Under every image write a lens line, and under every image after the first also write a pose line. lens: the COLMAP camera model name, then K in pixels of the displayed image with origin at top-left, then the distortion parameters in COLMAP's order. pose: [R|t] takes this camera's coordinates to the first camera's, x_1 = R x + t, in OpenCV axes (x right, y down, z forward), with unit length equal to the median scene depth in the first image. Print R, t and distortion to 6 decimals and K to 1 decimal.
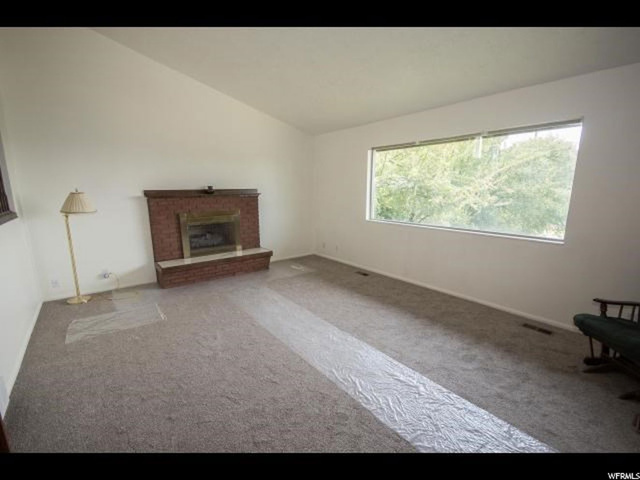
lens RADIAL K [[297.5, 0, 319.1], [0, 297.5, 241.2], [0, 0, 1]] dist [-0.000964, -0.002285]
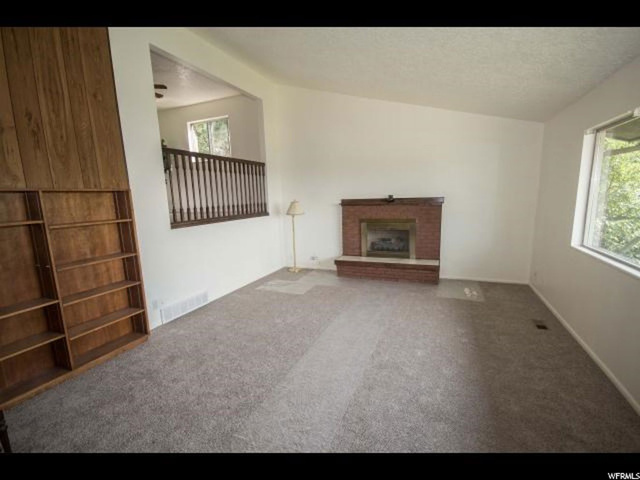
lens RADIAL K [[297.5, 0, 320.6], [0, 297.5, 241.2], [0, 0, 1]] dist [-0.000964, -0.002285]
pose [[0.505927, 0.120414, -0.854130, 0.452417], [-0.133689, 0.989189, 0.060266, -0.050417], [0.852153, 0.083698, 0.516556, 0.234410]]
